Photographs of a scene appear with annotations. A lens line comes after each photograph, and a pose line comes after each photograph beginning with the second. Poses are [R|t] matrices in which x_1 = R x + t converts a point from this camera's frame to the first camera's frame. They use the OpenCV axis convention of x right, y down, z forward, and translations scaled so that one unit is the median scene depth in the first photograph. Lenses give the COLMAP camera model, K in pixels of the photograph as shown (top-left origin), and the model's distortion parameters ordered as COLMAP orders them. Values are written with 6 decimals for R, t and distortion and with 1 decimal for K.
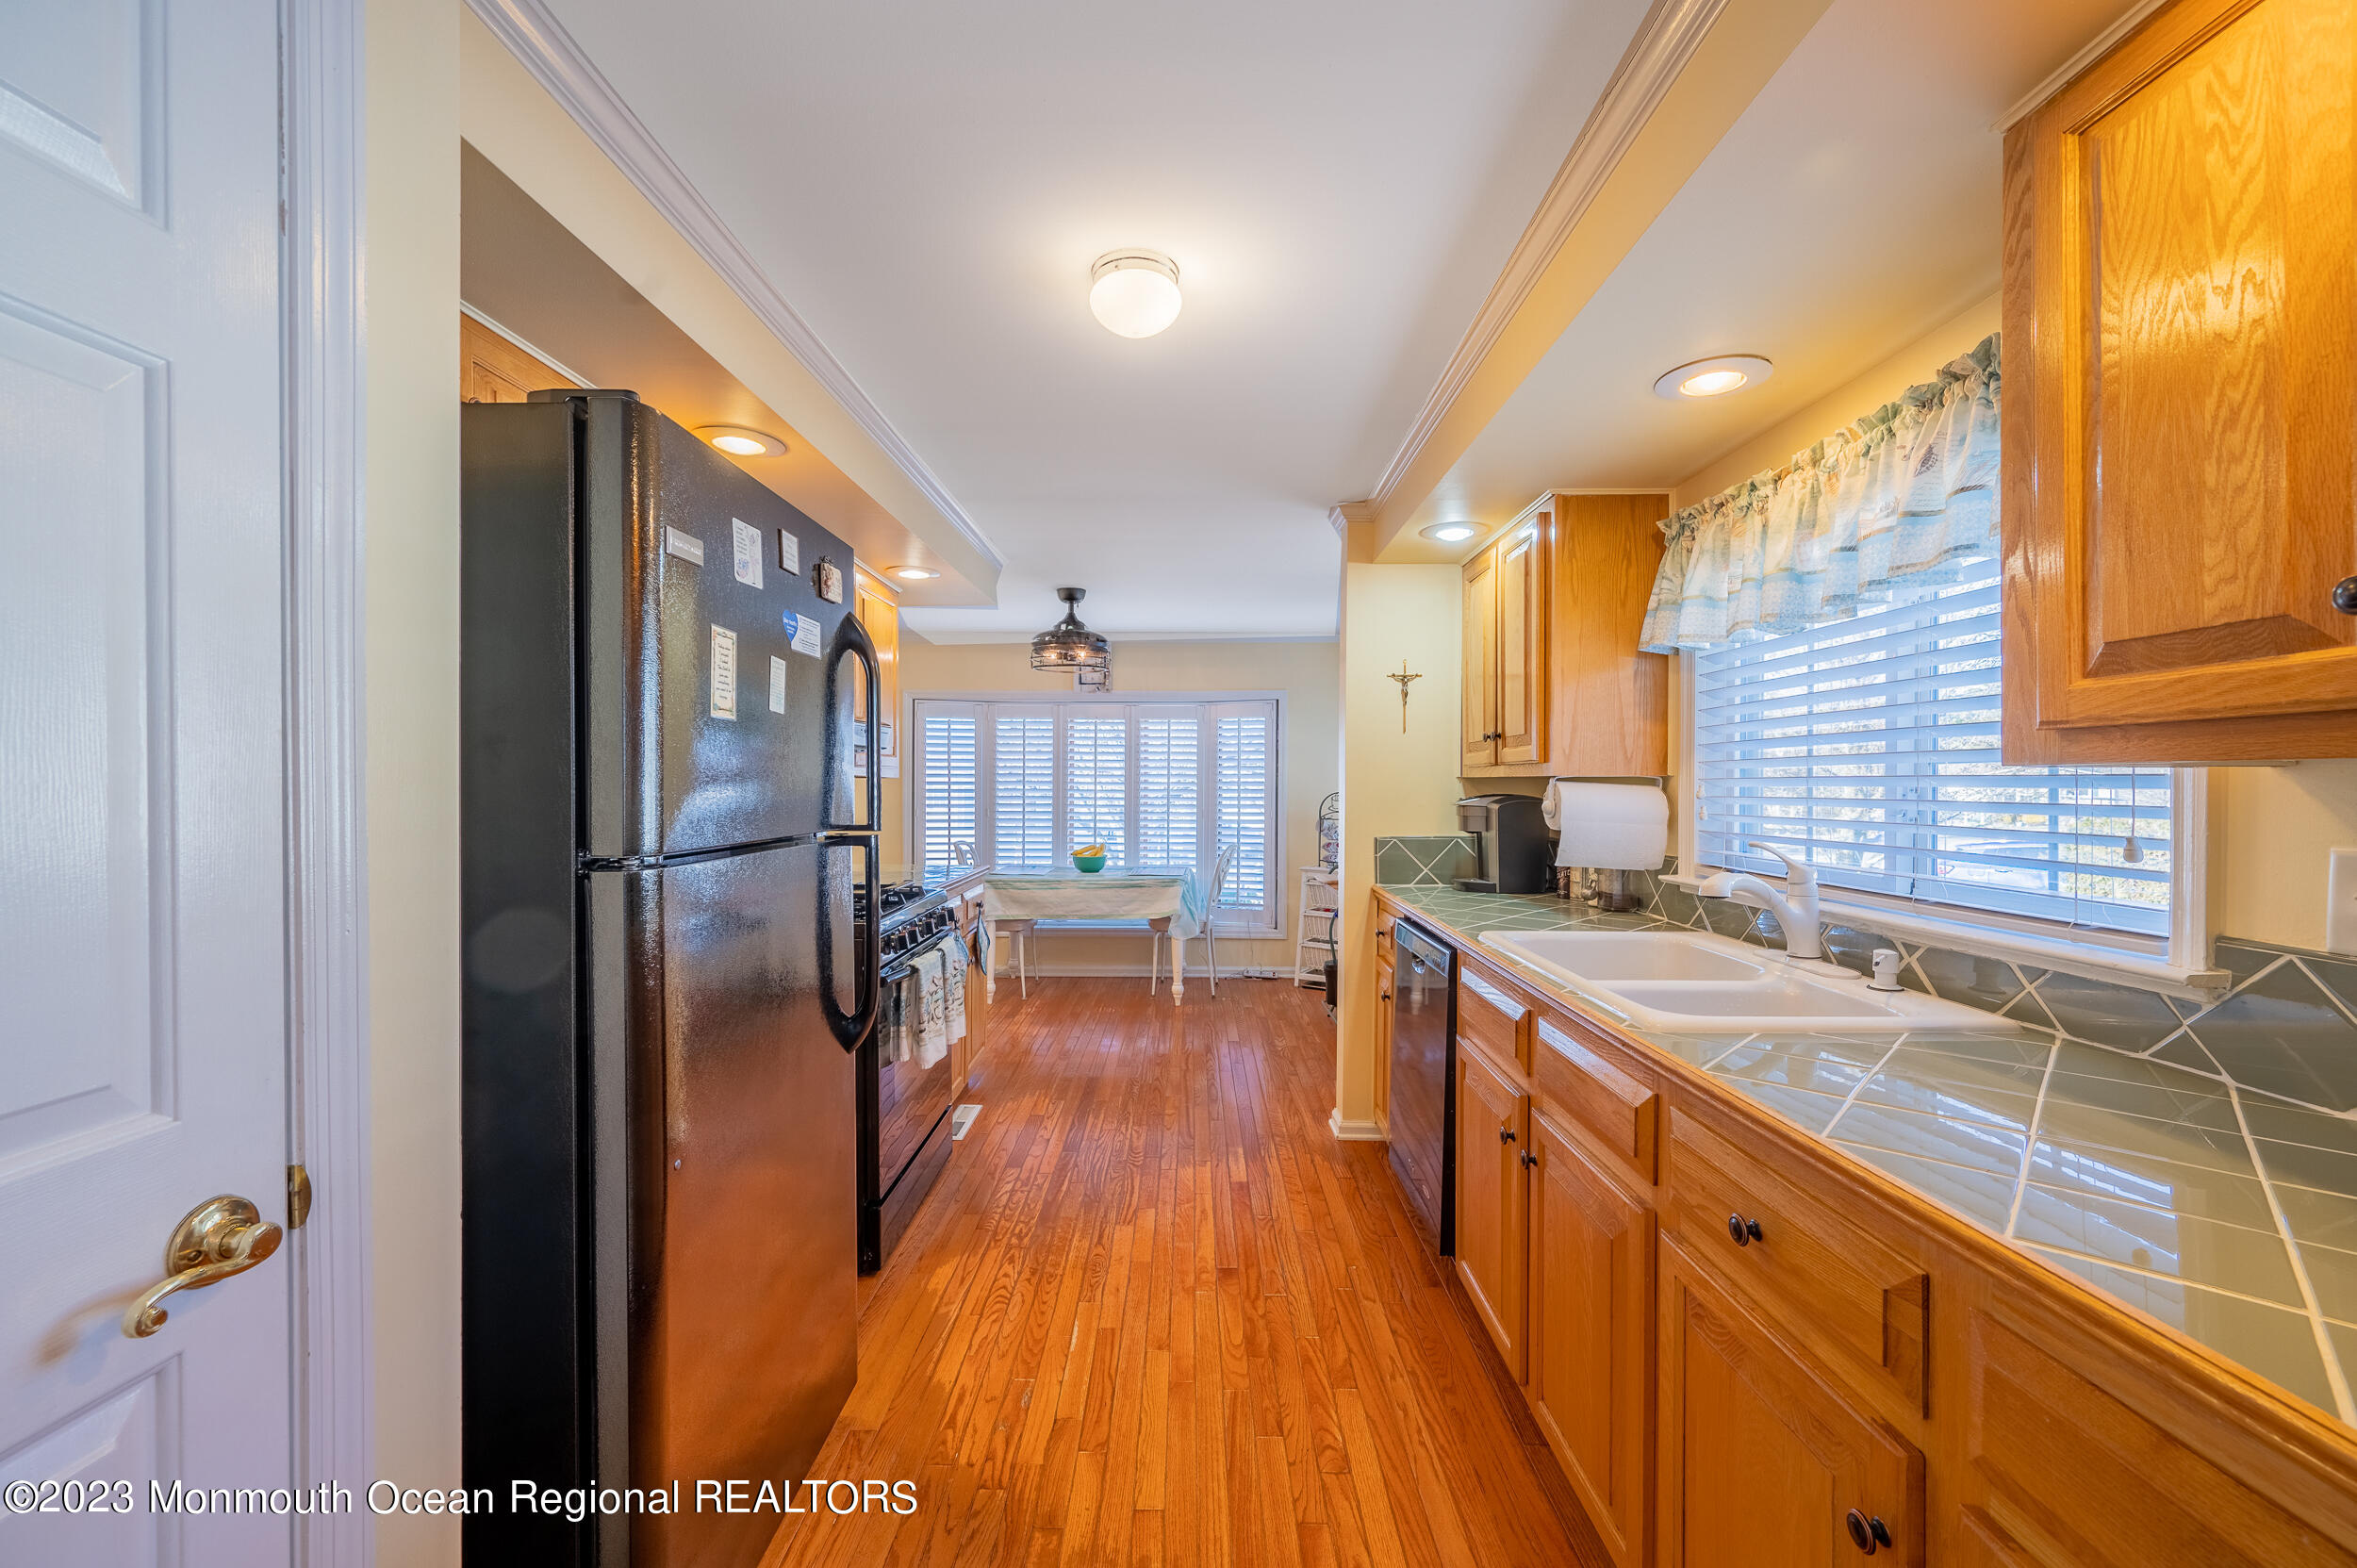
lens RADIAL K [[931.5, 0, 1170.7], [0, 931.5, 785.5], [0, 0, 1]] dist [-0.002950, 0.000290]
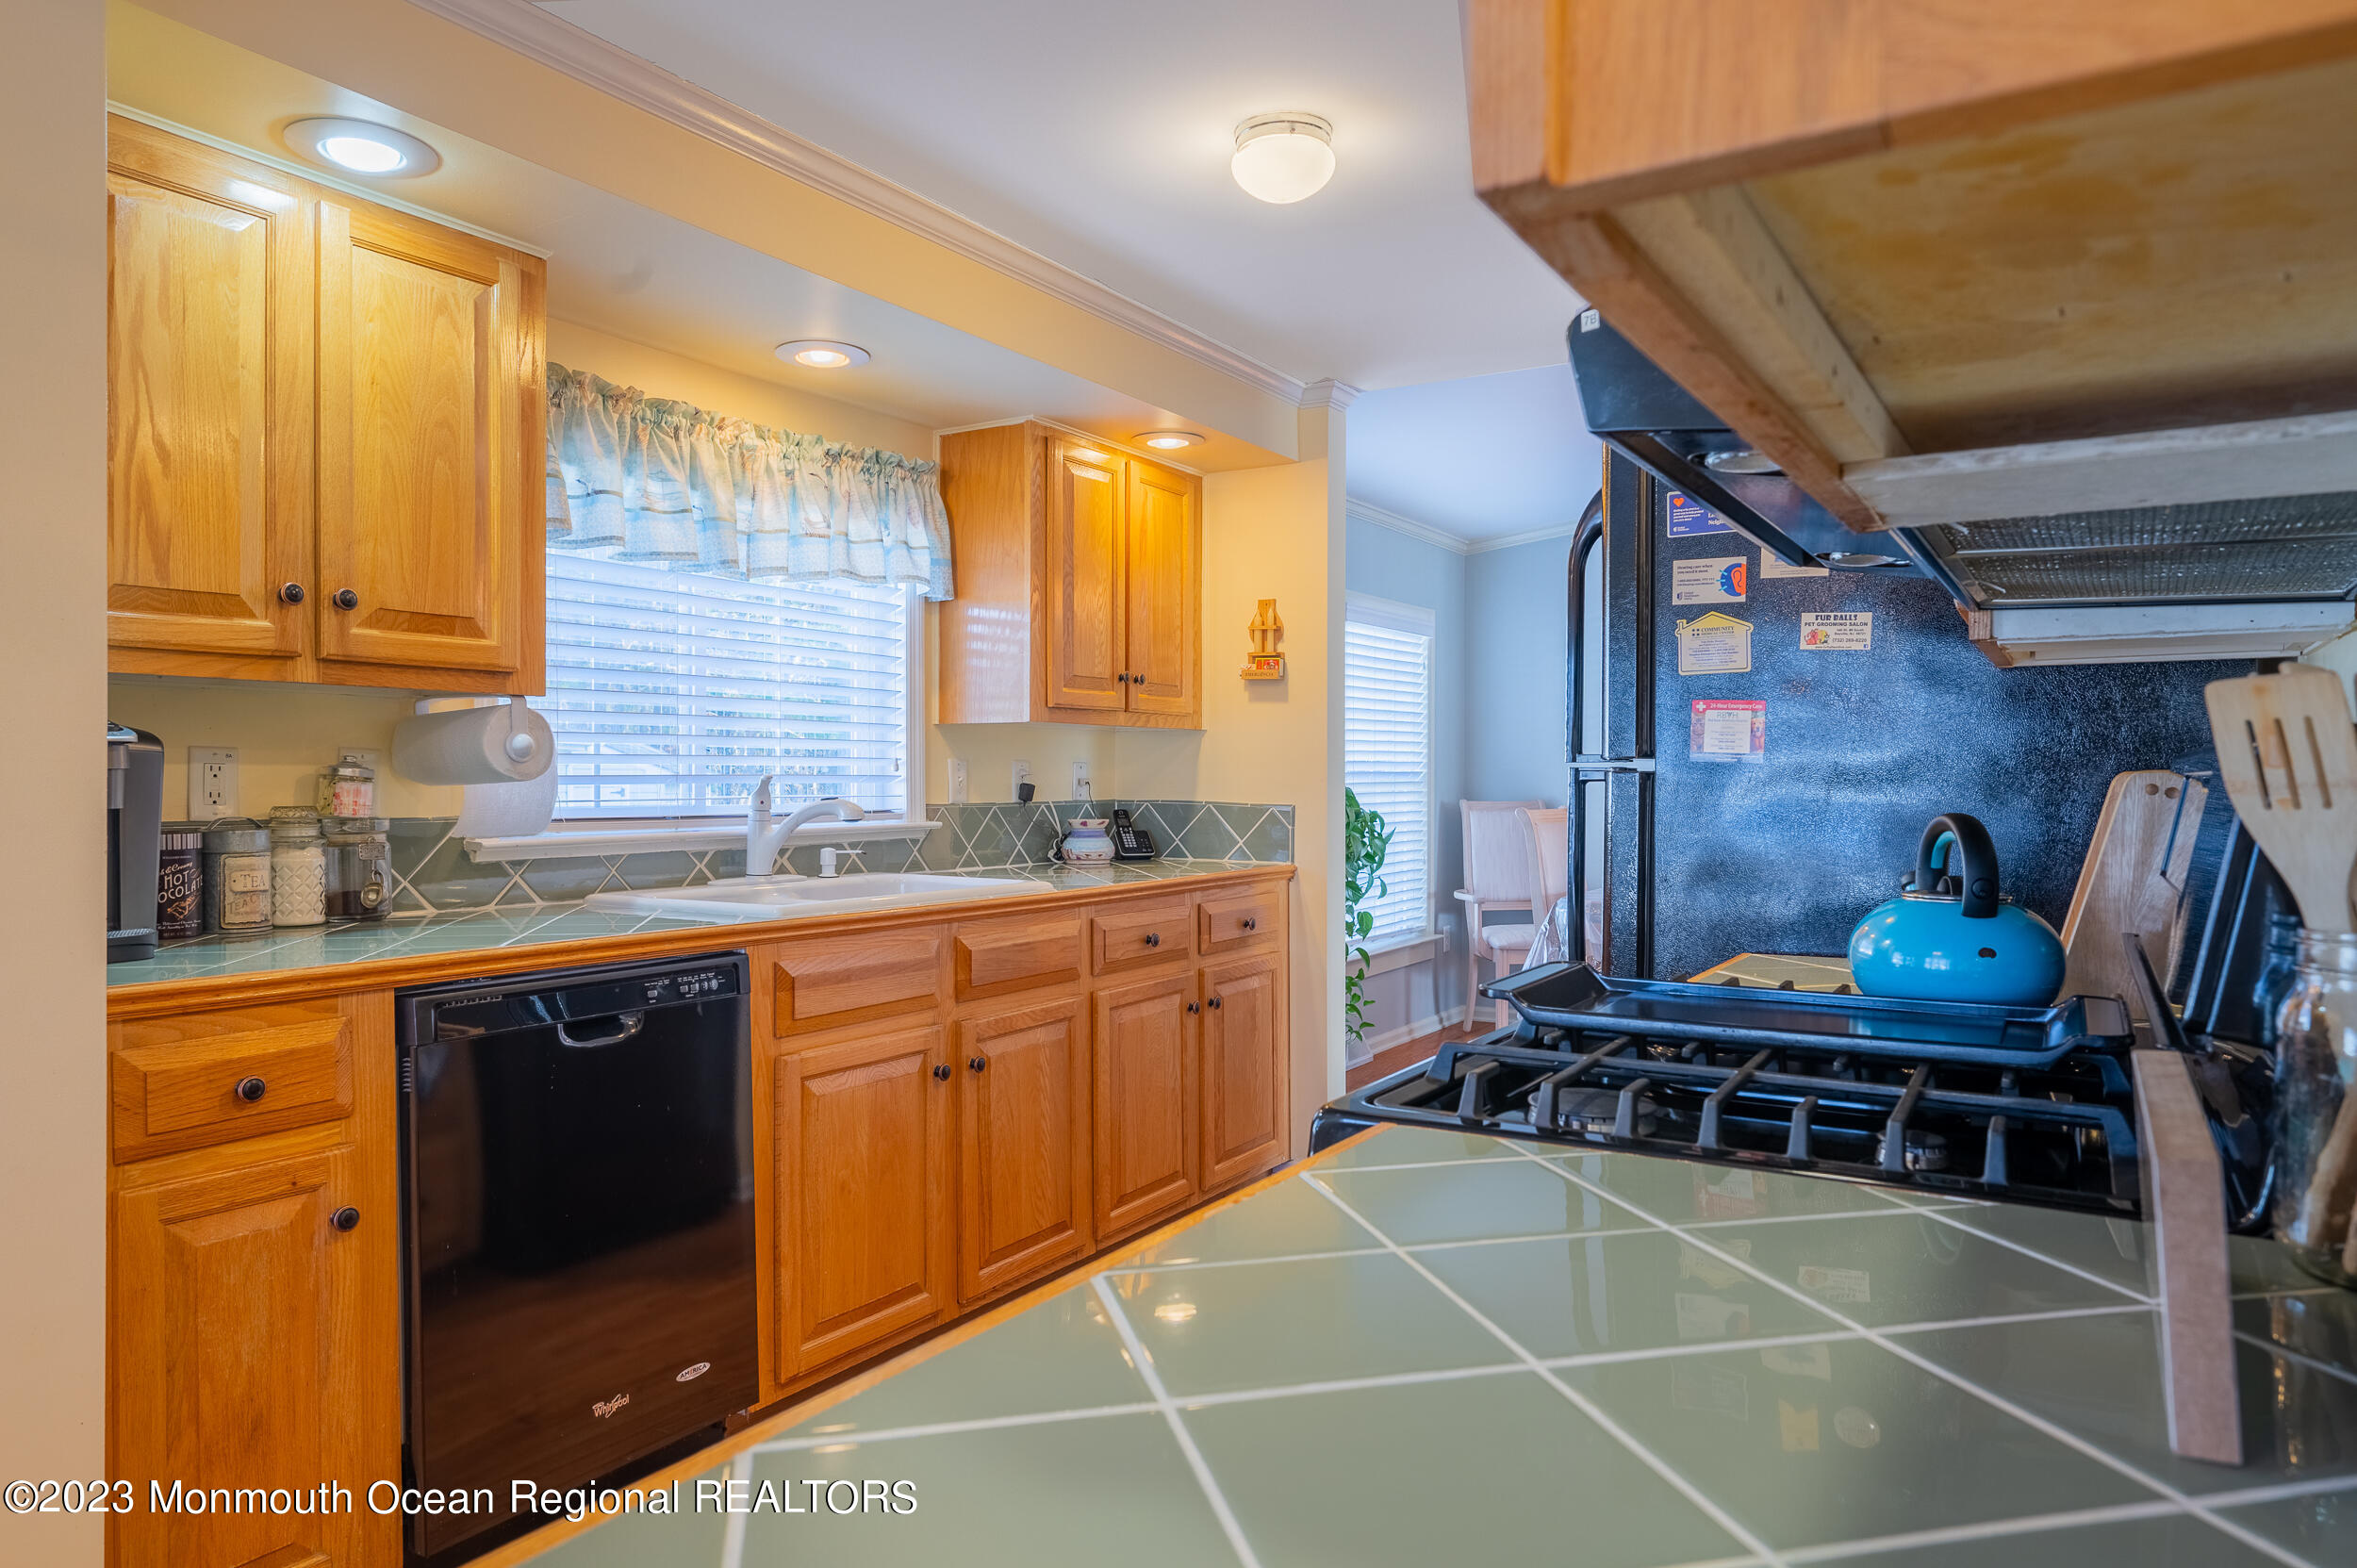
lens RADIAL K [[1497.7, 0, 1161.6], [0, 1497.7, 784.2], [0, 0, 1]] dist [0.002047, -0.000113]
pose [[-0.850367, -0.002827, 0.526183, -0.497370], [0.003465, 0.999934, 0.010974, 0.038925], [-0.526179, 0.011155, -0.850301, 1.645135]]
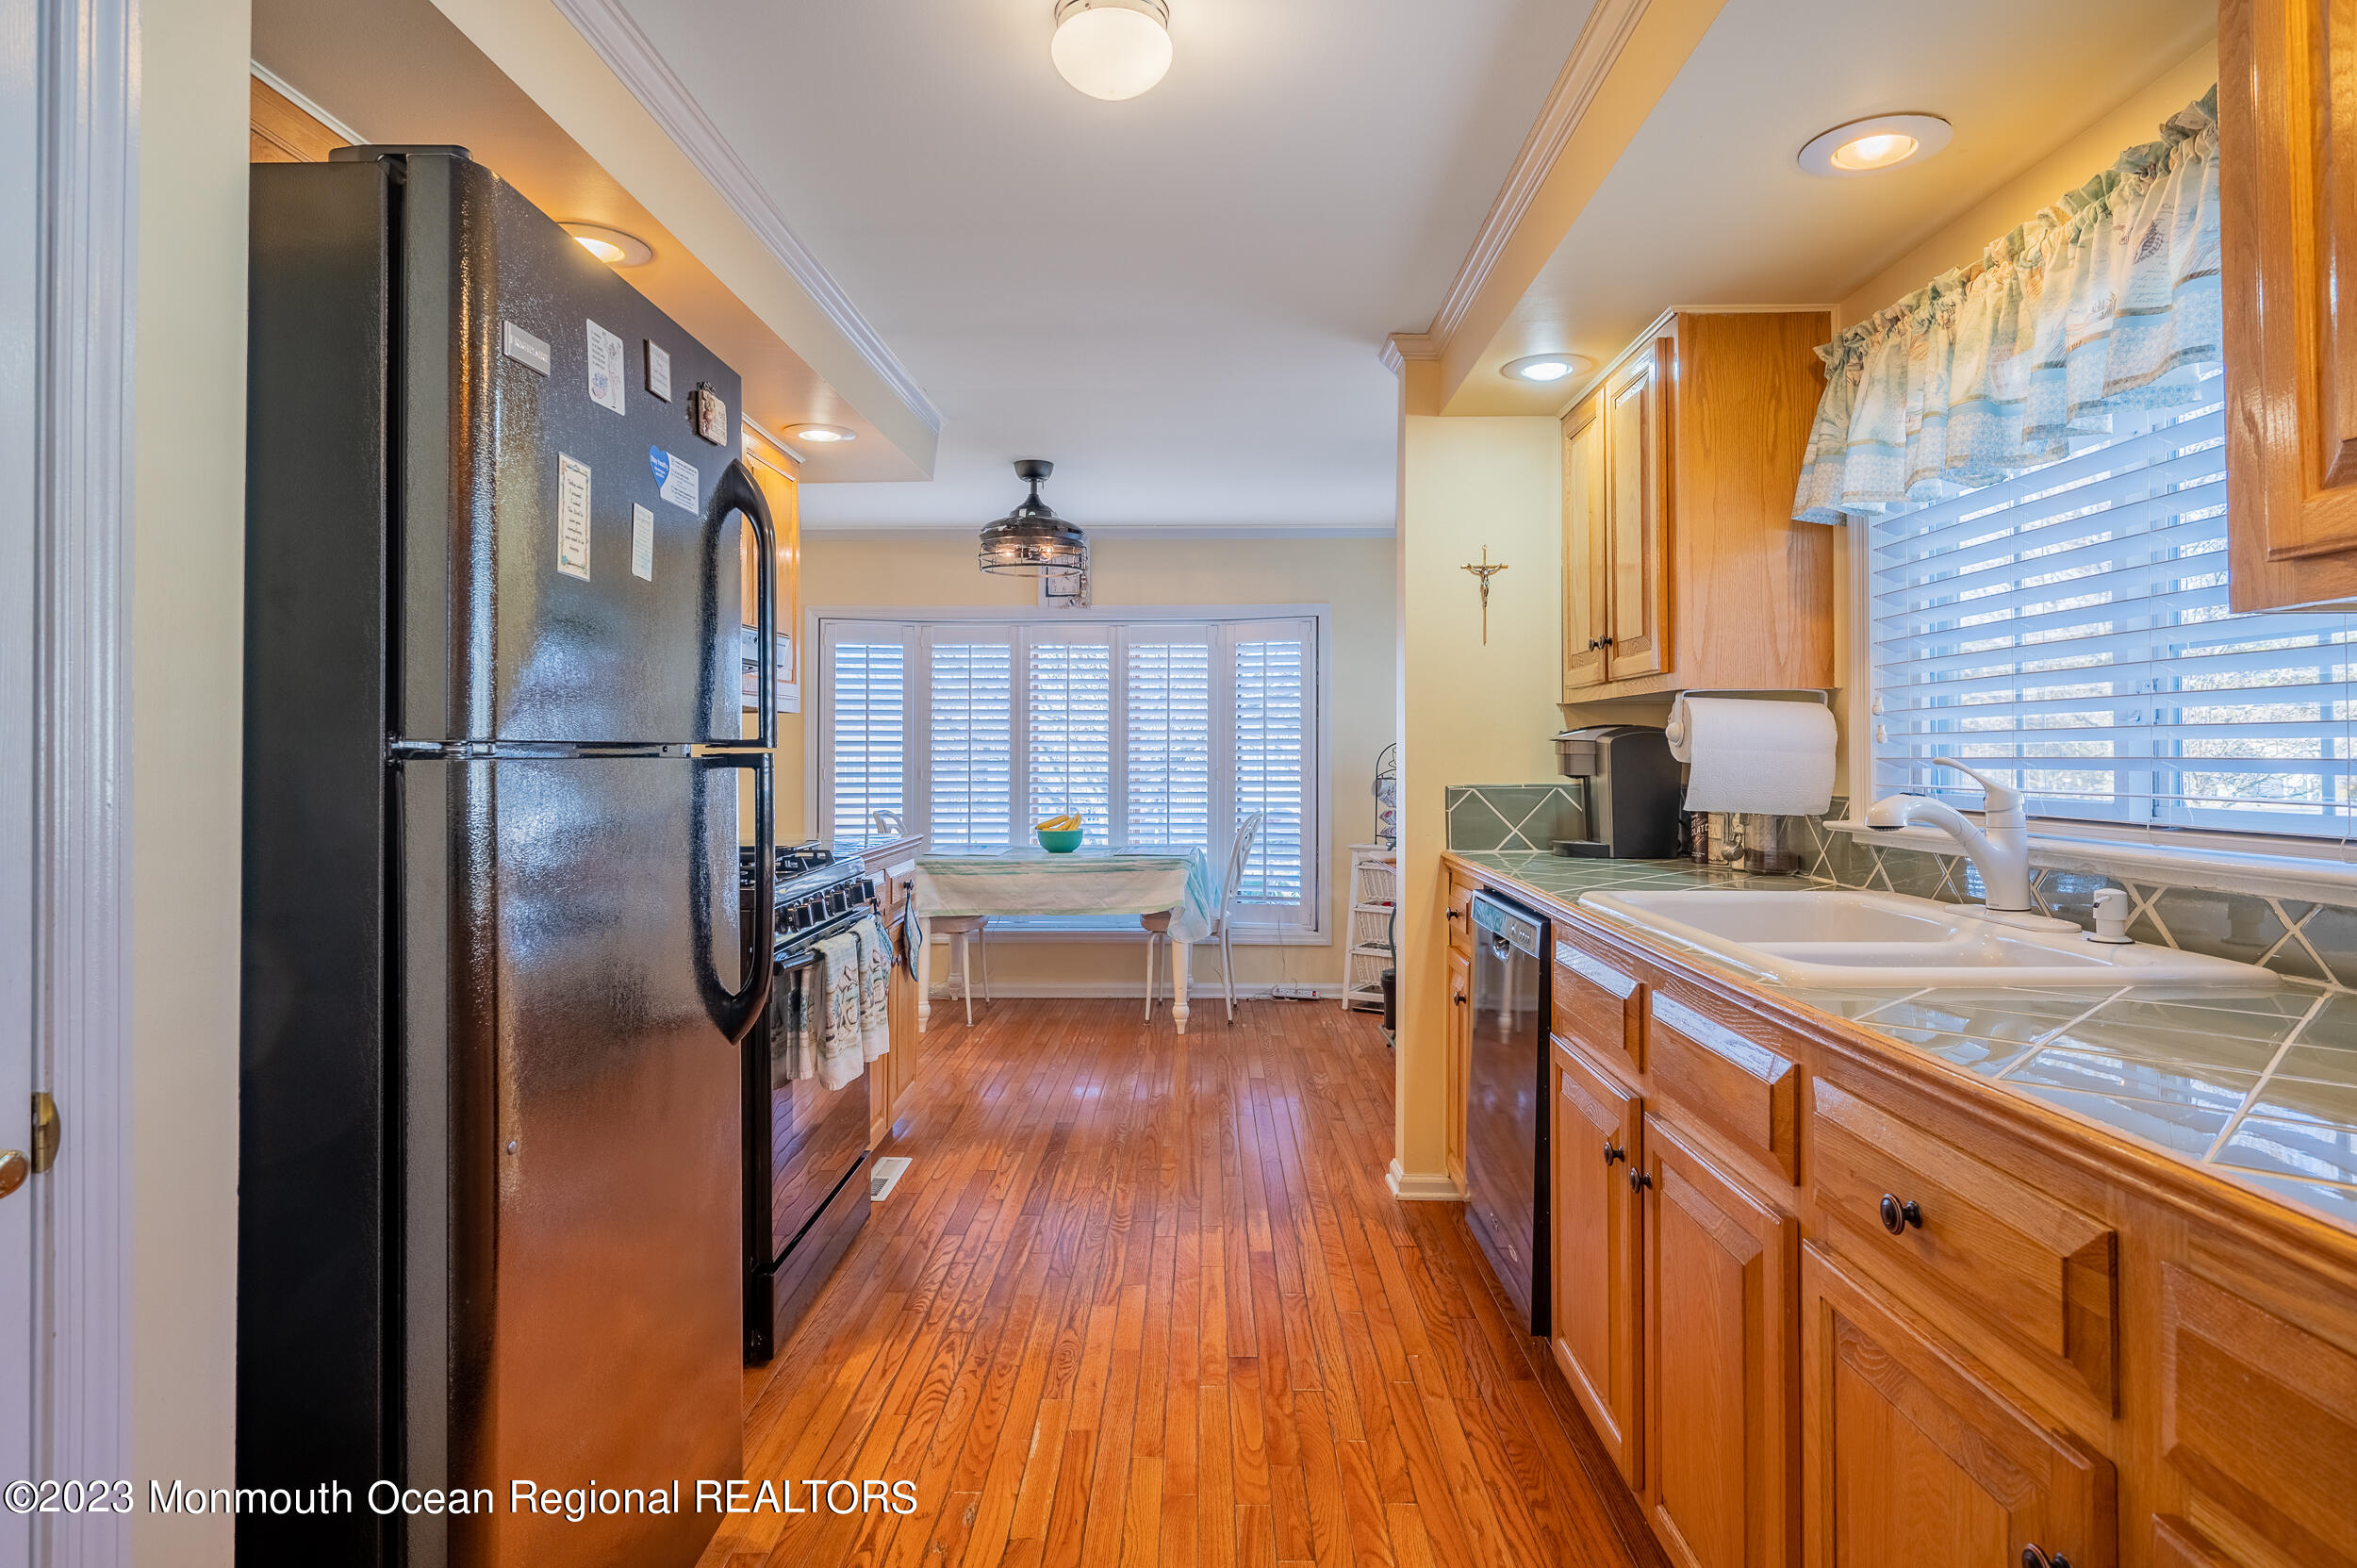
lens RADIAL K [[1295.5, 0, 1166.9], [0, 1295.5, 730.4], [0, 0, 1]] dist [-0.003523, -0.000994]
pose [[0.999971, -0.003386, -0.006822, 0.008738], [0.003246, 0.999786, -0.020426, 0.041915], [0.006890, 0.020404, 0.999768, -0.033668]]
